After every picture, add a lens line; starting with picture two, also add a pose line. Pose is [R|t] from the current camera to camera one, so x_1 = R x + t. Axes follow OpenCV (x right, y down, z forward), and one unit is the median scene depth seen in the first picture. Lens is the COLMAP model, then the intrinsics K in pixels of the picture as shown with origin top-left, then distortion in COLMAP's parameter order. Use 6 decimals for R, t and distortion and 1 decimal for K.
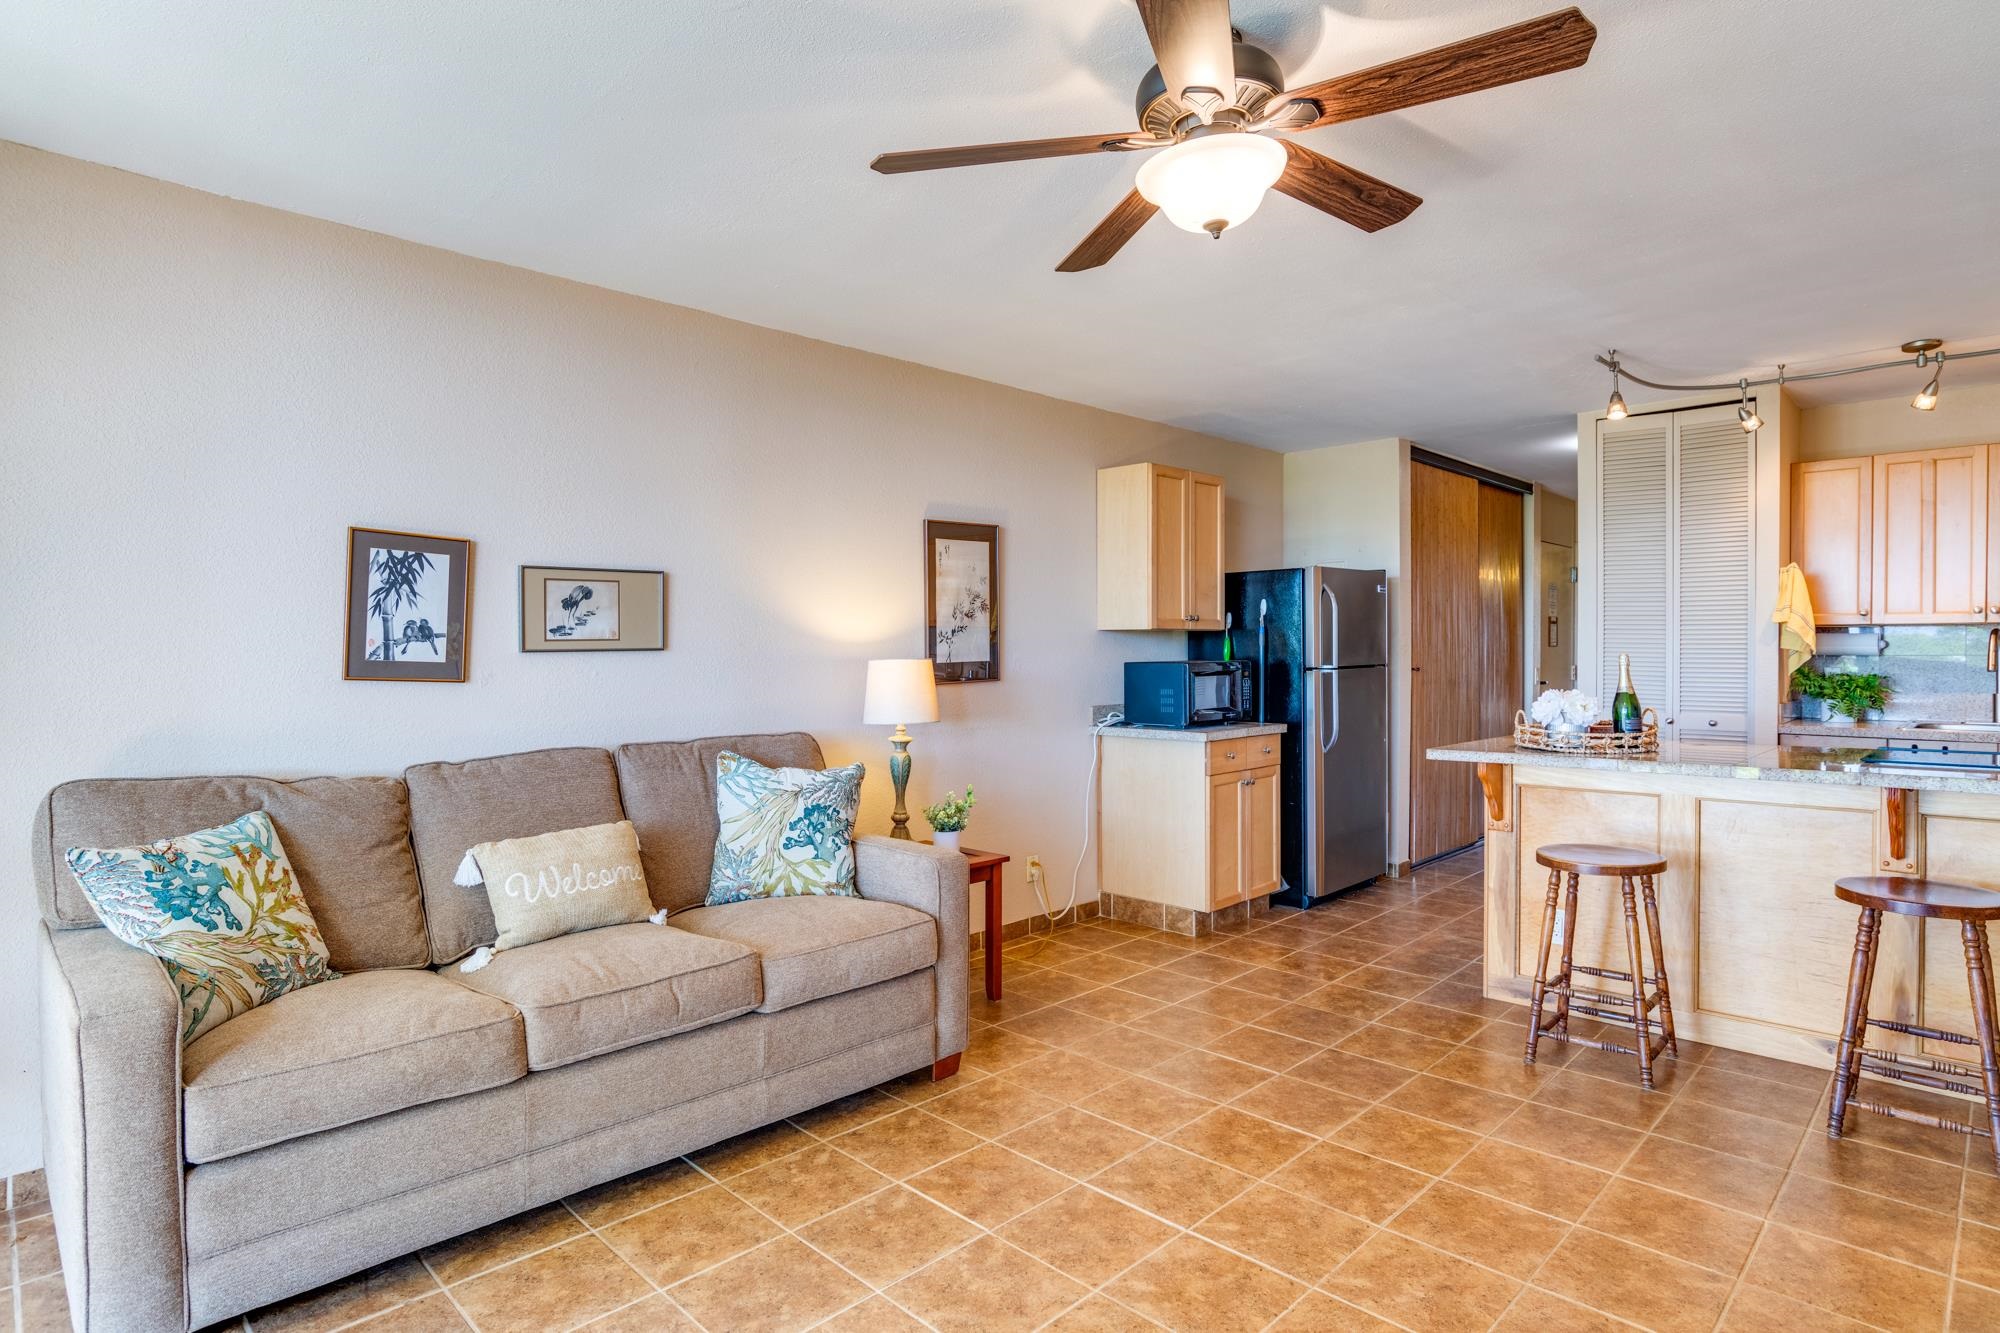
lens RADIAL K [[1044.9, 0, 1000.0], [0, 1044.9, 666.5], [0, 0, 1]] dist [-0.032363, 0.000061]
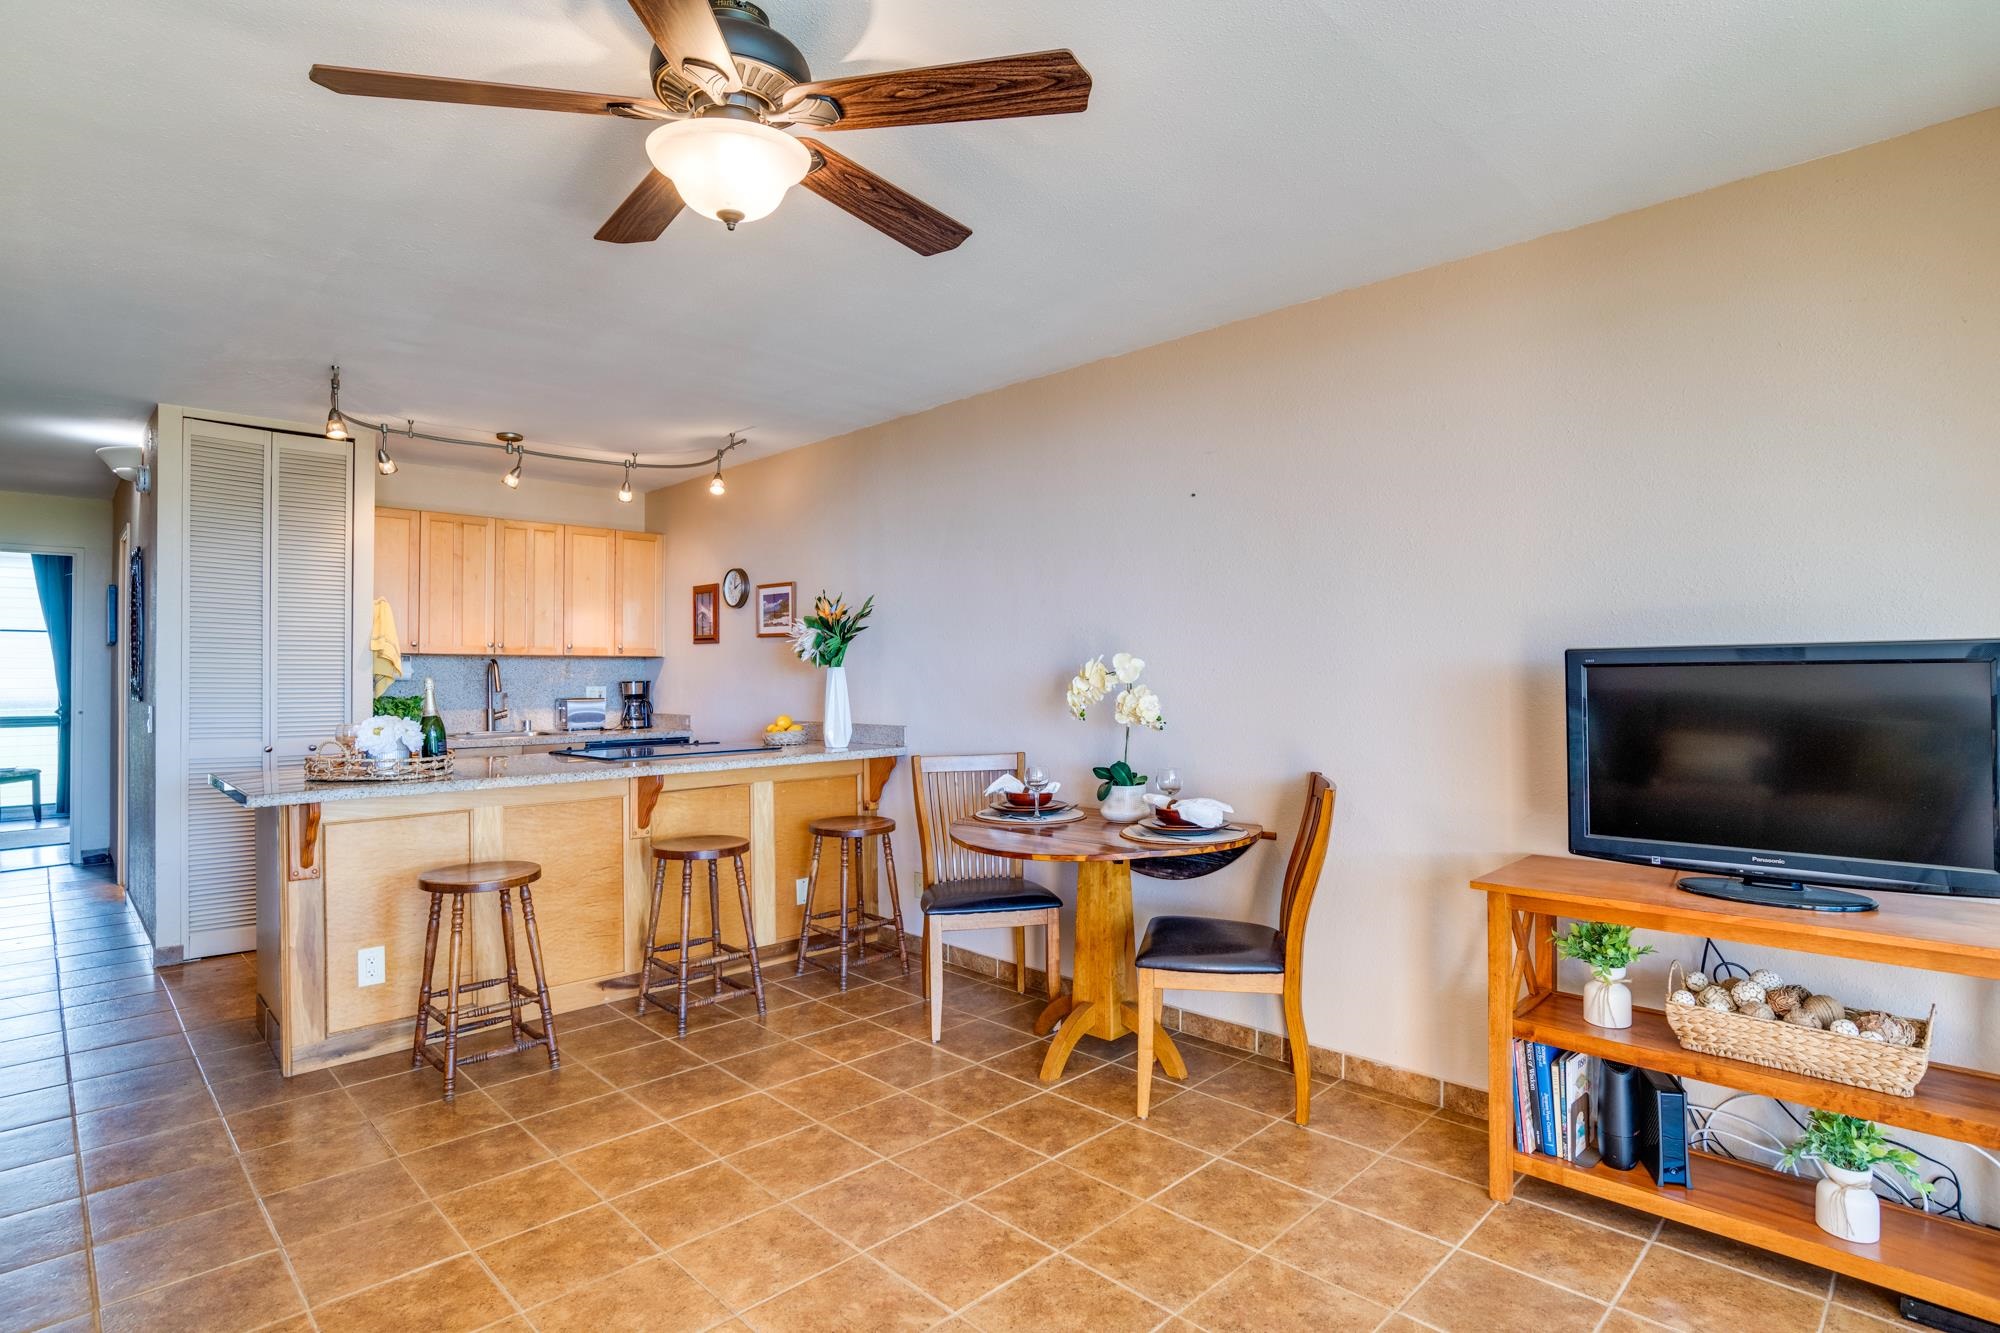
lens RADIAL K [[1013.8, 0, 1000.0], [0, 1013.8, 666.5], [0, 0, 1]] dist [-0.032146, 0.000607]
pose [[-0.001288, 0.009916, 0.999950, -0.395489], [0.015019, 0.999838, -0.009896, -0.006291], [-0.999886, 0.015005, -0.001437, 0.435615]]
